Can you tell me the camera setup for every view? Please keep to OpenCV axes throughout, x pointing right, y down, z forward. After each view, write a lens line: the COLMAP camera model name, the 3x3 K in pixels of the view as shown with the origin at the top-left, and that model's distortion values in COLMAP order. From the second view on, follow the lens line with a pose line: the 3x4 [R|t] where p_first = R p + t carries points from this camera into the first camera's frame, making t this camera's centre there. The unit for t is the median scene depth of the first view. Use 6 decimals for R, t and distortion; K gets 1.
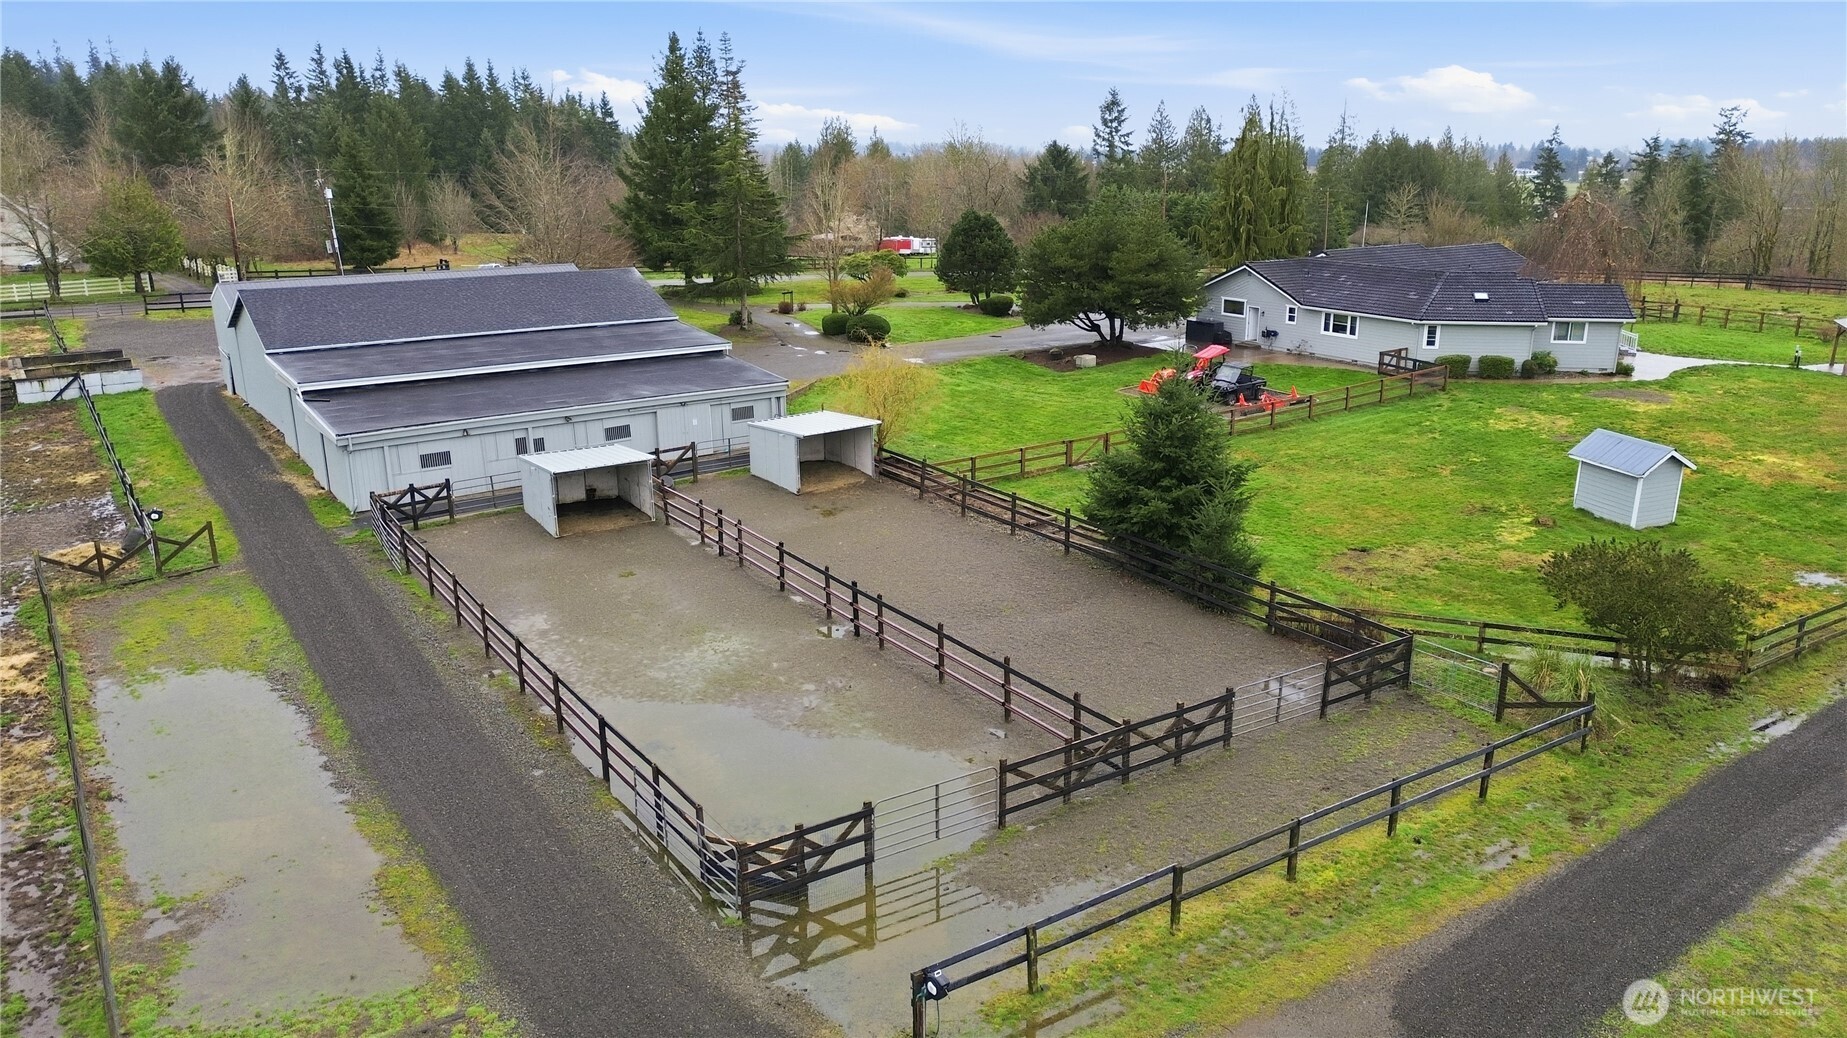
lens RADIAL K [[1296.2, 0, 923.5], [0, 1296.2, 519.0], [0, 0, 1]] dist [0.082038, 0.000392]
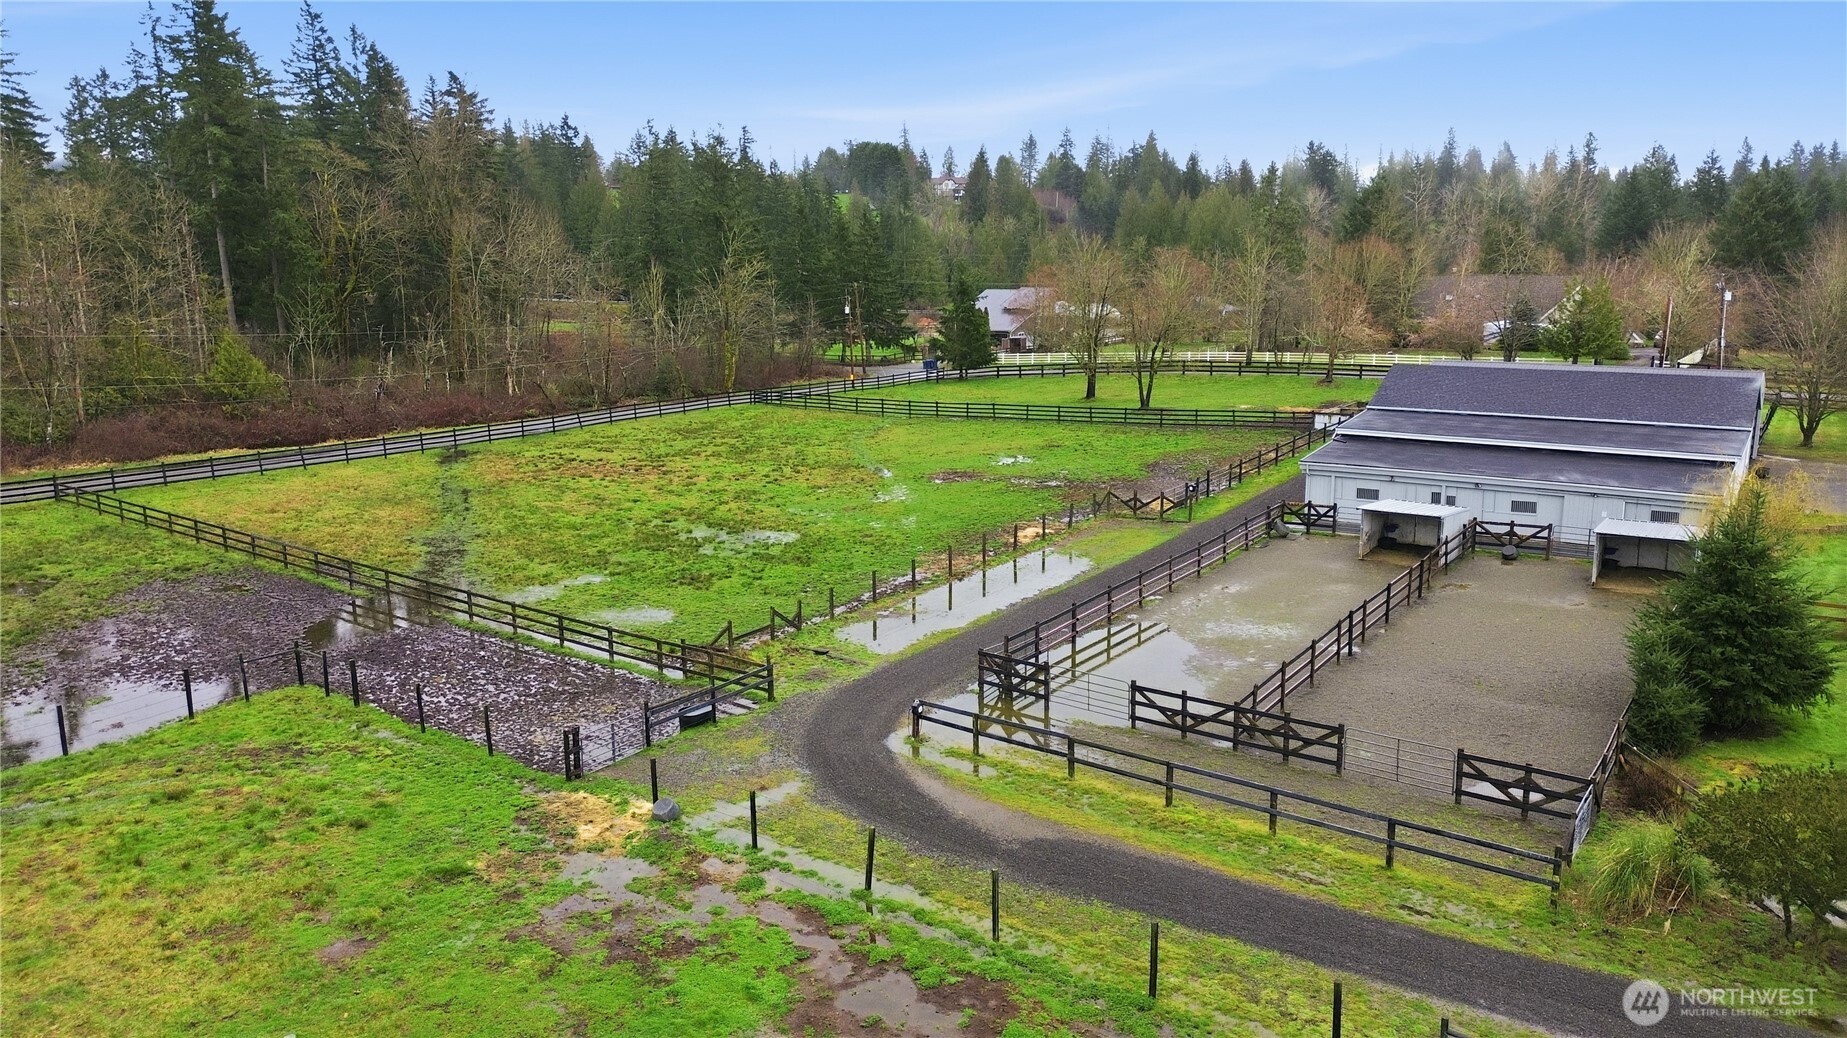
lens RADIAL K [[1296.2, 0, 923.5], [0, 1296.2, 519.0], [0, 0, 1]] dist [0.082038, 0.000392]
pose [[0.371621, 0.205419, -0.905373, 1.082954], [-0.258100, 0.959629, 0.111789, -0.085581], [0.891786, 0.192133, 0.409637, 0.097761]]
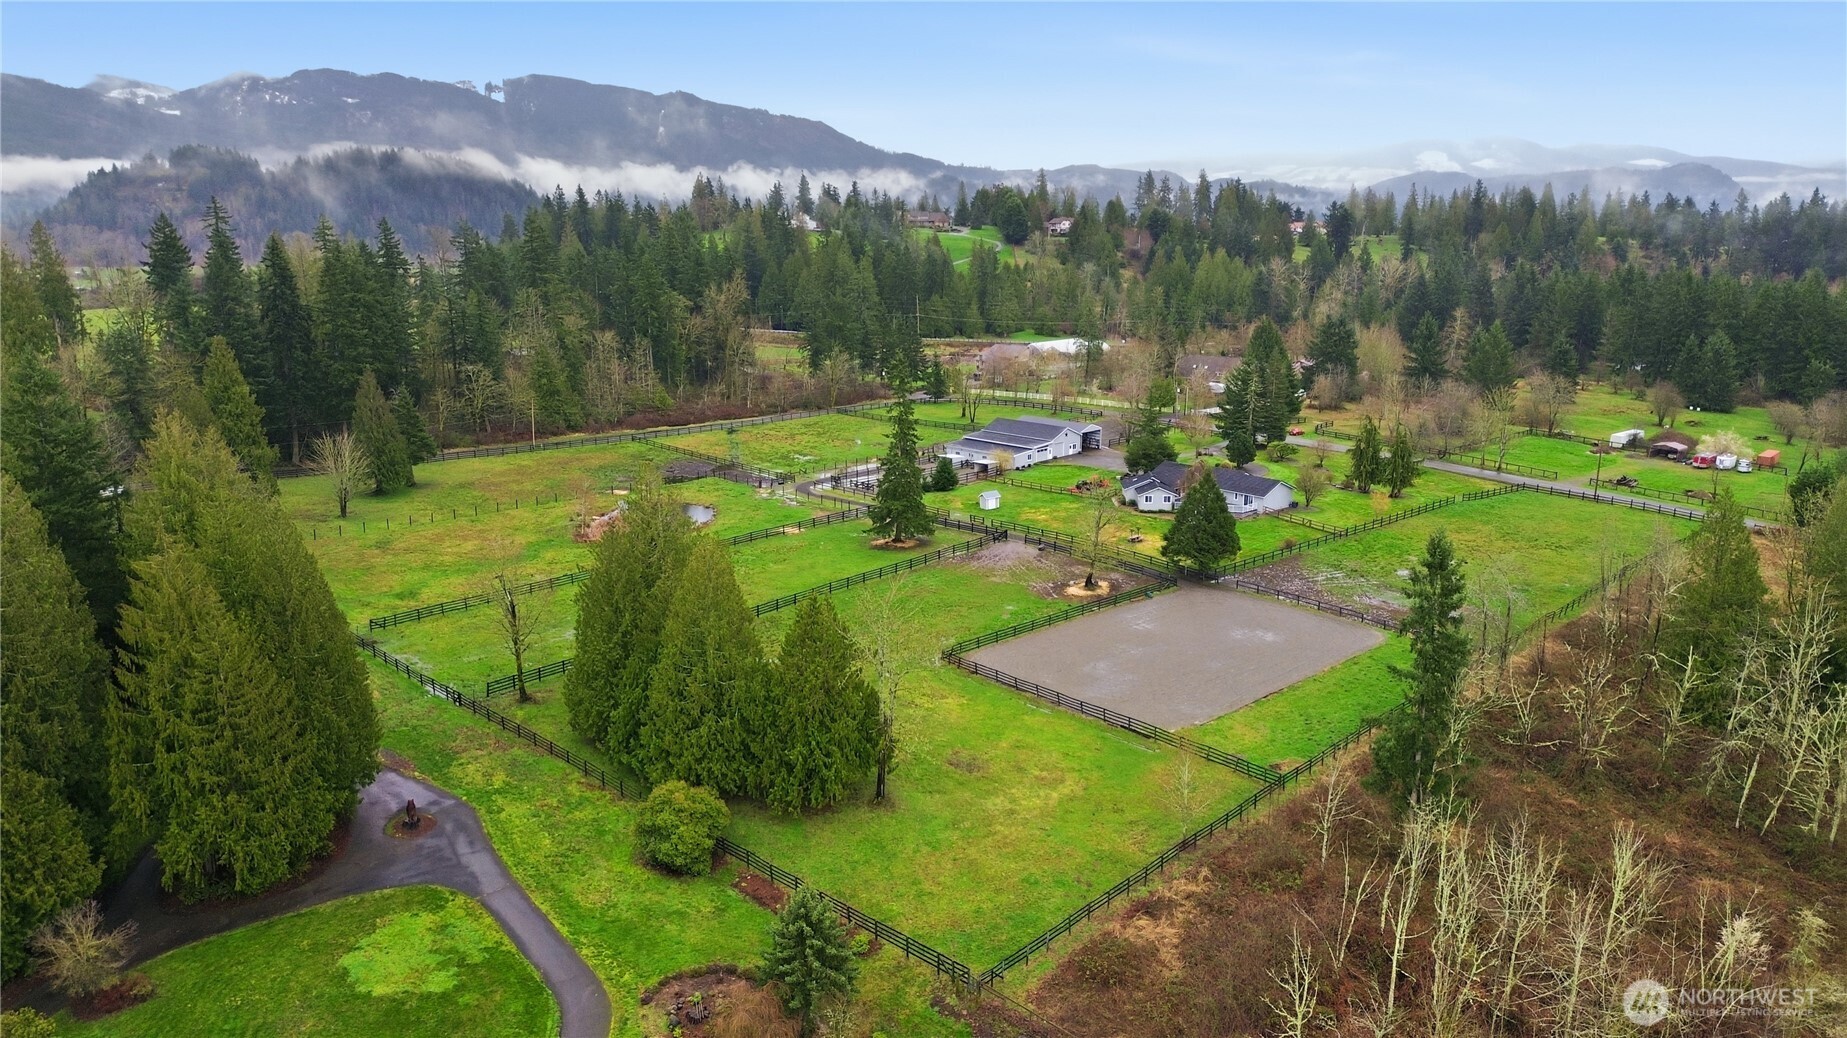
lens RADIAL K [[1296.2, 0, 923.5], [0, 1296.2, 519.0], [0, 0, 1]] dist [0.082038, 0.000392]
pose [[0.215631, 0.244904, -0.945265, 6.994896], [-0.281301, 0.942579, 0.180039, -1.050557], [0.935079, 0.227082, 0.272141, -0.735088]]
